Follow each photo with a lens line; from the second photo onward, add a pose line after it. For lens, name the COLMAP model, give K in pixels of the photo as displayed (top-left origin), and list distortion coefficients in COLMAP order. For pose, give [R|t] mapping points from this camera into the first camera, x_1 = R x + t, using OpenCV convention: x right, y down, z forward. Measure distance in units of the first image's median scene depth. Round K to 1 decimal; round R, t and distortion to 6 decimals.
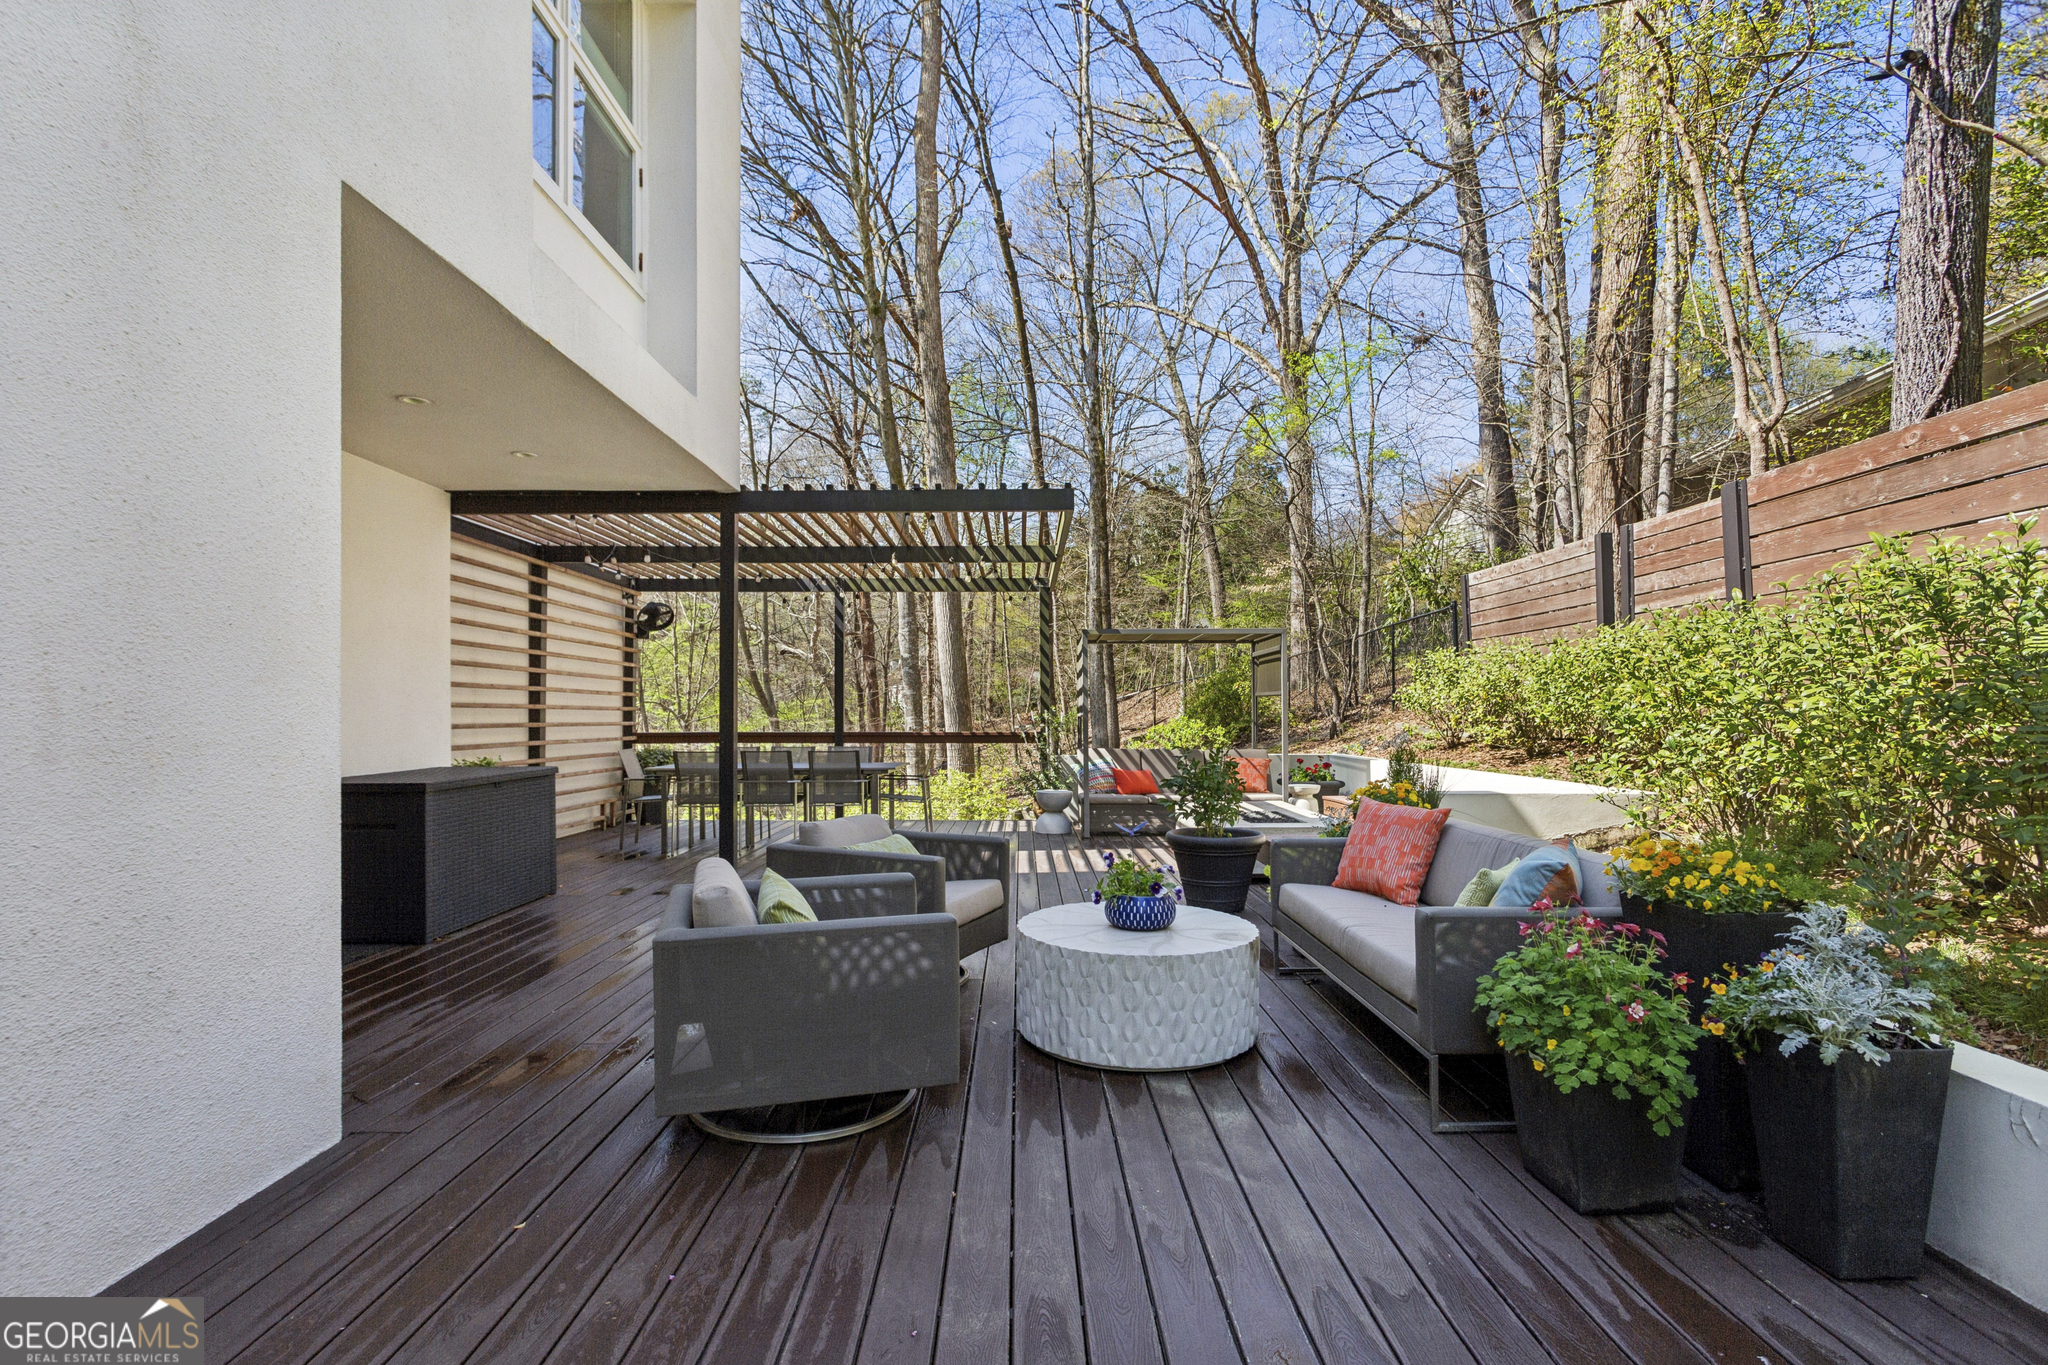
lens RADIAL K [[973.5, 0, 1028.8], [0, 973.5, 691.8], [0, 0, 1]] dist [0.008174, 0.000368]
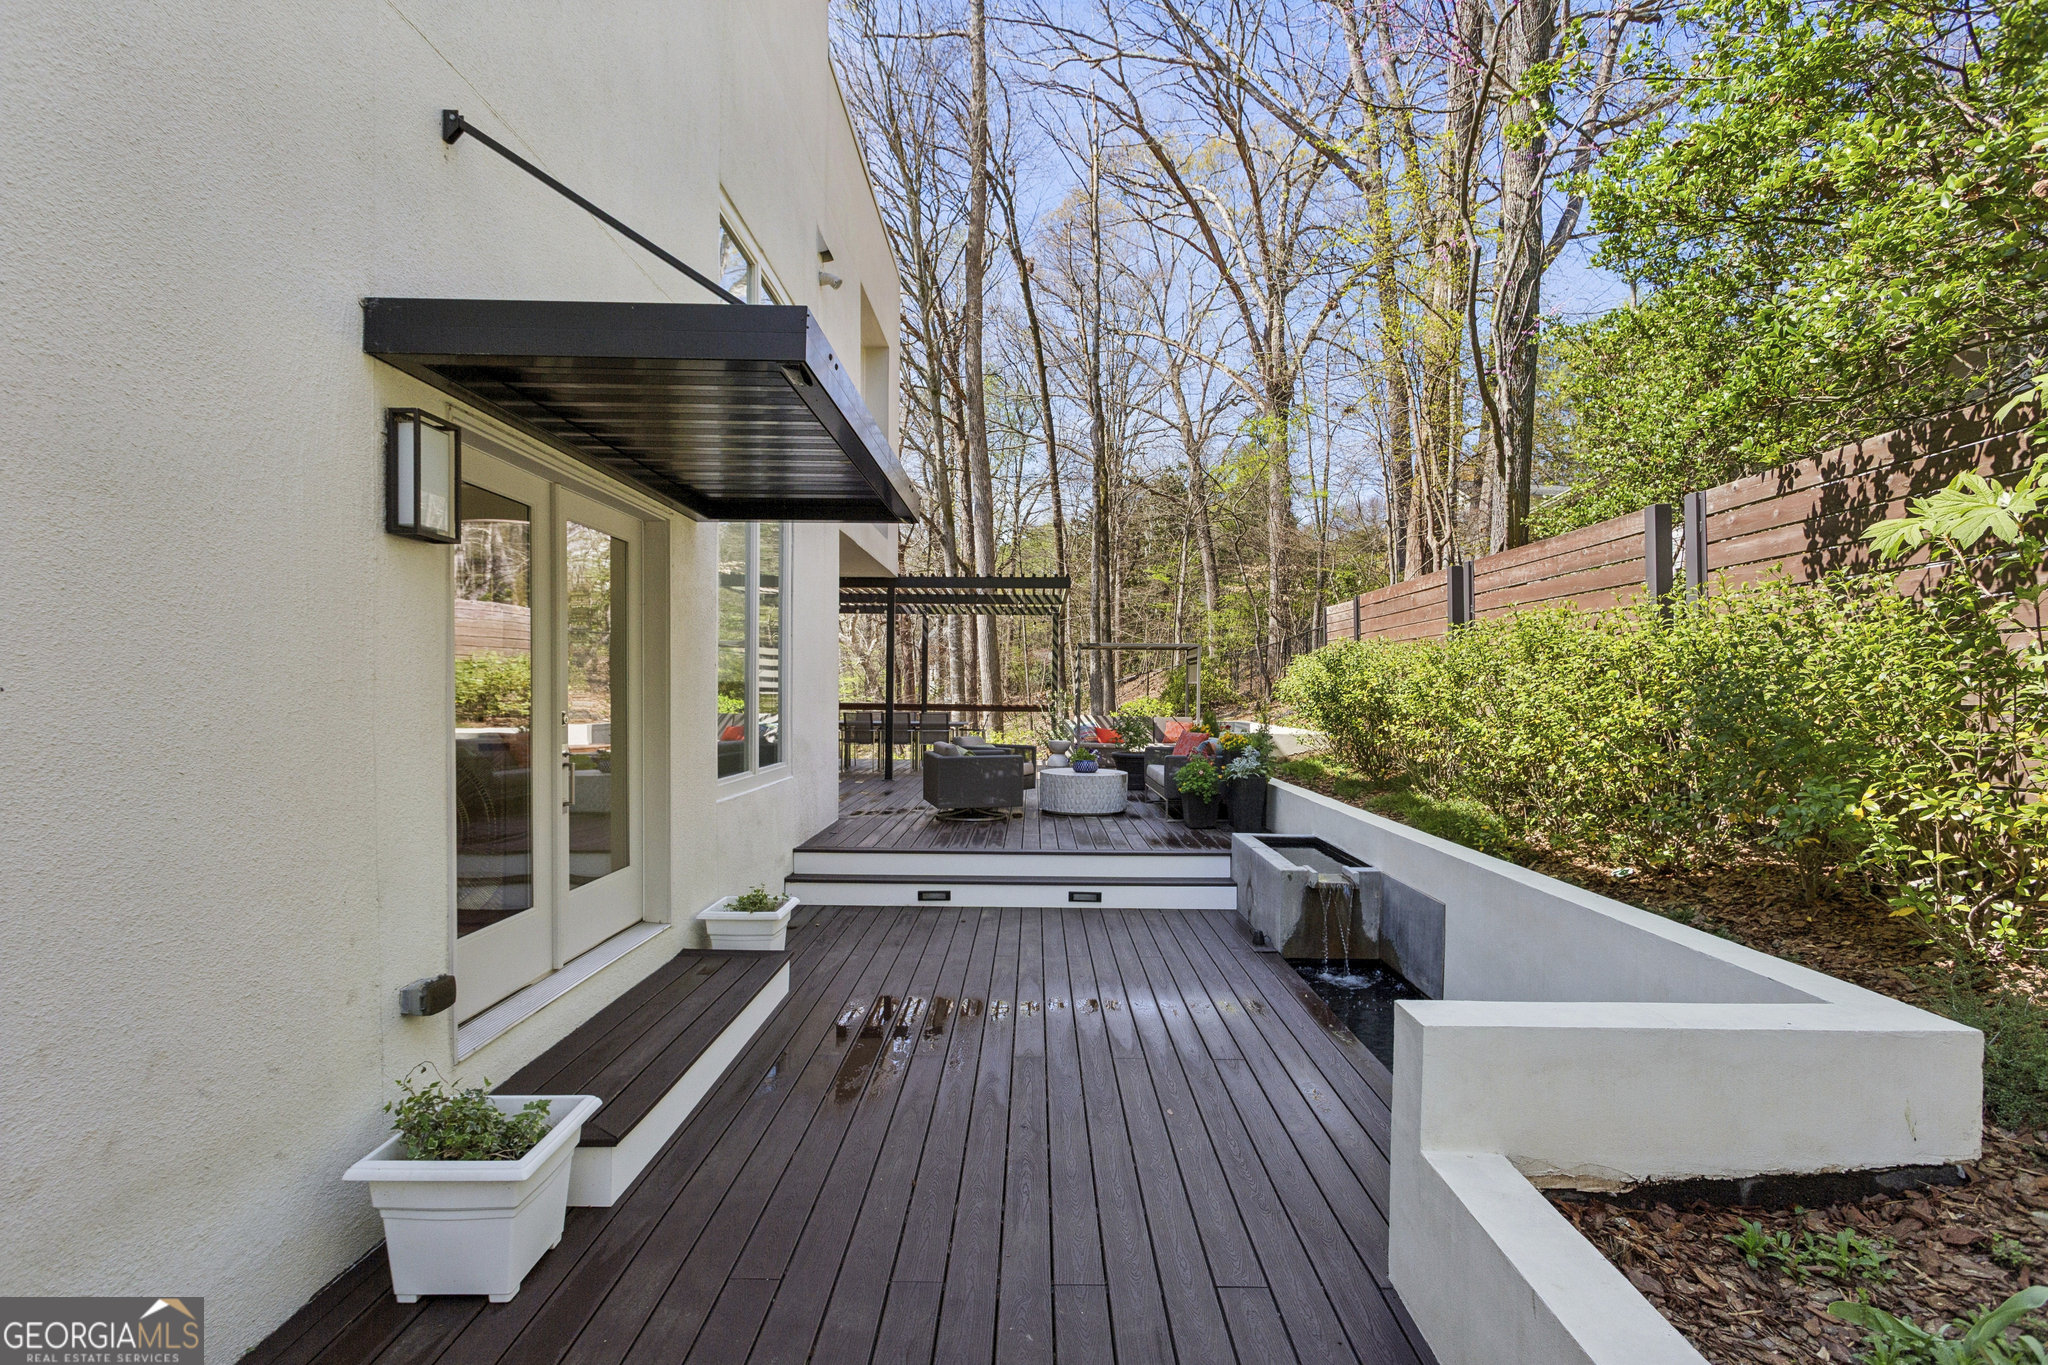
lens RADIAL K [[973.5, 0, 1025.3], [0, 973.5, 691.5], [0, 0, 1]] dist [0.008174, 0.000368]
pose [[0.999771, 0.011684, -0.017942, -0.003187], [-0.011291, 0.999697, 0.021865, -0.014449], [0.018192, -0.021658, 0.999600, -0.574286]]
